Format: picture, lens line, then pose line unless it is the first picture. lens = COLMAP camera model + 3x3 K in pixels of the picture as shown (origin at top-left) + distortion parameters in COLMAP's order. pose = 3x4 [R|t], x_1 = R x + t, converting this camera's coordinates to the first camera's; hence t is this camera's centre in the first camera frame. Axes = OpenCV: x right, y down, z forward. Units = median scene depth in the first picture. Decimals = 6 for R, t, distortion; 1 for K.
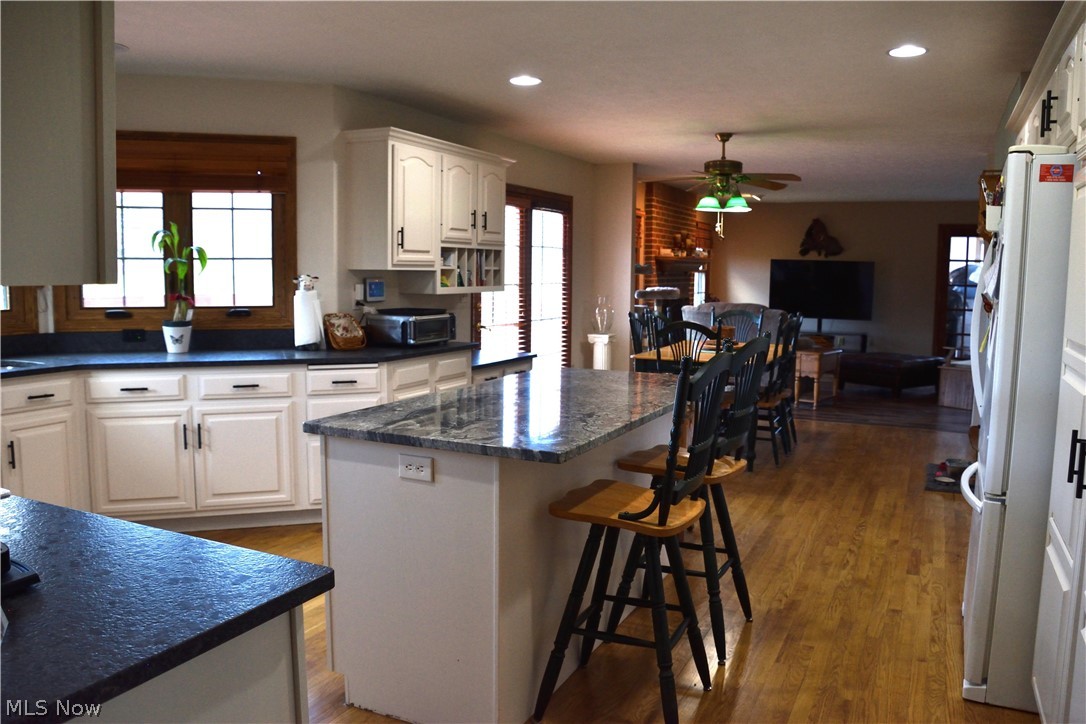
lens RADIAL K [[847.3, 0, 545.3], [0, 847.3, 369.8], [0, 0, 1]] dist [-0.149889, 0.093939]
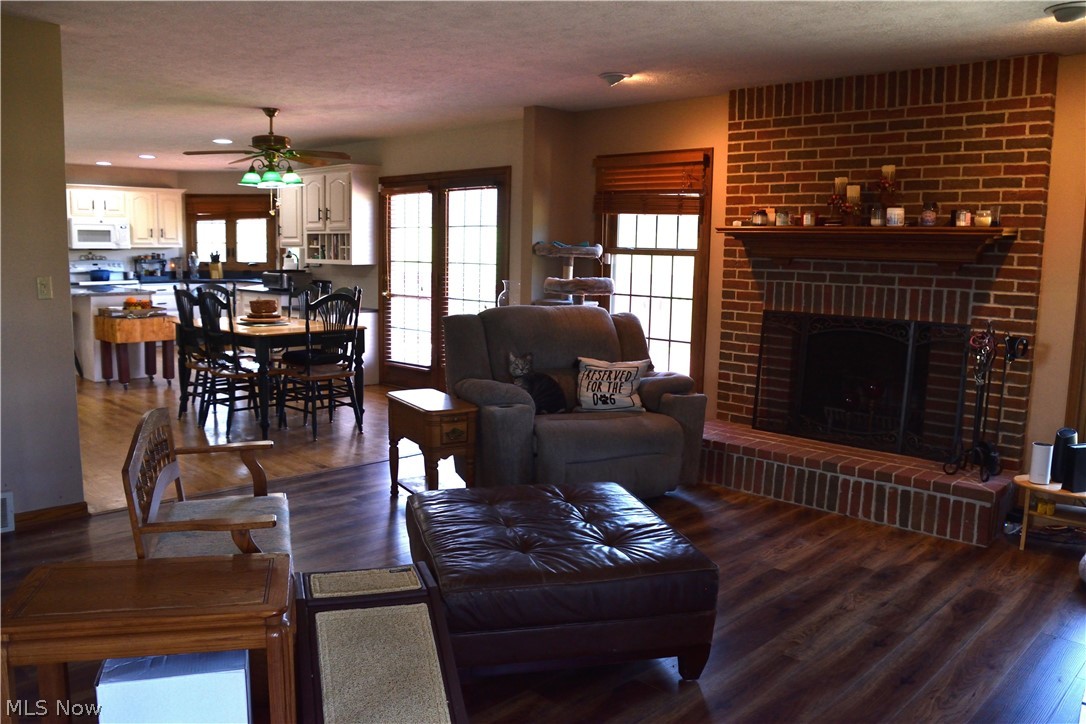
lens RADIAL K [[847.3, 0, 545.3], [0, 847.3, 369.8], [0, 0, 1]] dist [-0.149889, 0.093939]
pose [[-0.323478, 0.112208, -0.939559, 1.441400], [-0.136815, 0.976964, 0.163779, -0.245431], [0.936292, 0.181525, -0.300675, 2.228715]]
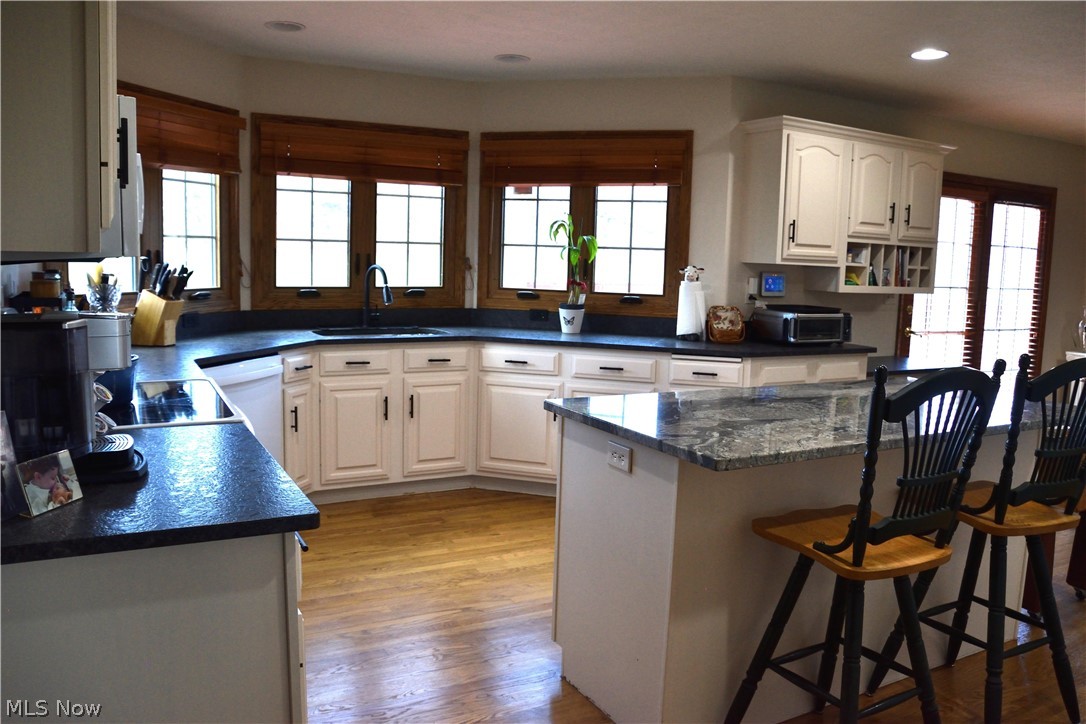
lens RADIAL K [[847.3, 0, 545.3], [0, 847.3, 369.8], [0, 0, 1]] dist [-0.149889, 0.093939]
pose [[0.810151, 0.090090, -0.579257, 0.170257], [-0.088674, 0.995584, 0.030819, -0.003932], [0.579475, 0.026397, 0.814562, 0.069395]]
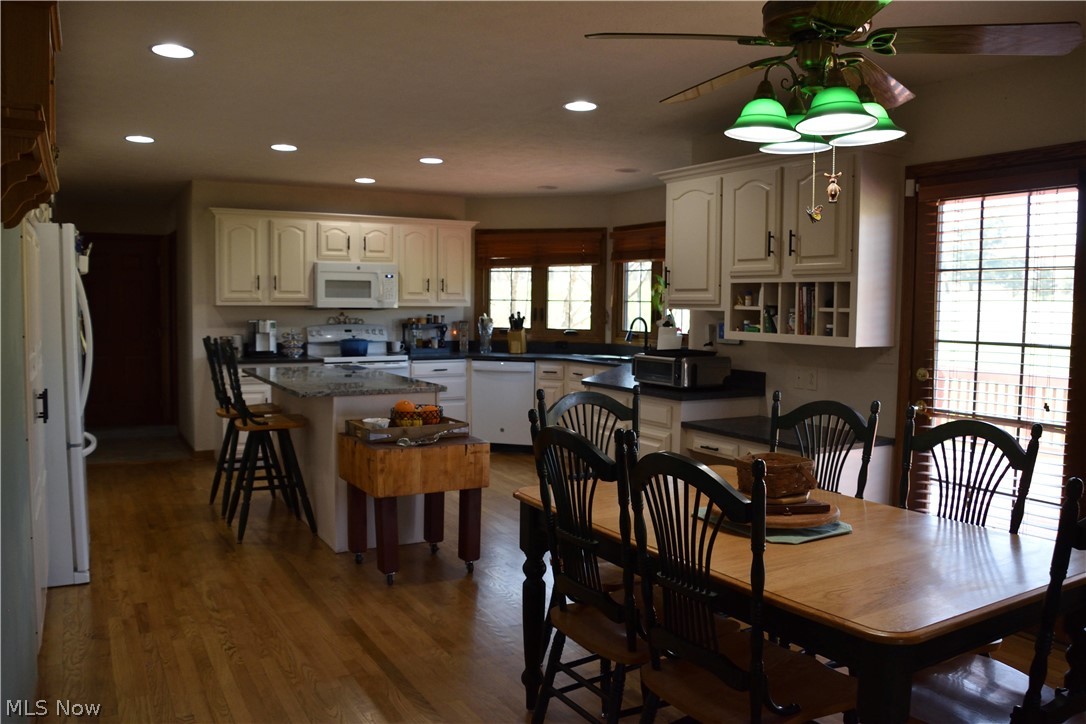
lens RADIAL K [[847.3, 0, 545.3], [0, 847.3, 369.8], [0, 0, 1]] dist [-0.149889, 0.093939]
pose [[-0.571413, 0.040999, -0.819638, 0.769172], [-0.118615, 0.984138, 0.131920, -0.169886], [0.812045, 0.172602, -0.557486, 1.515684]]
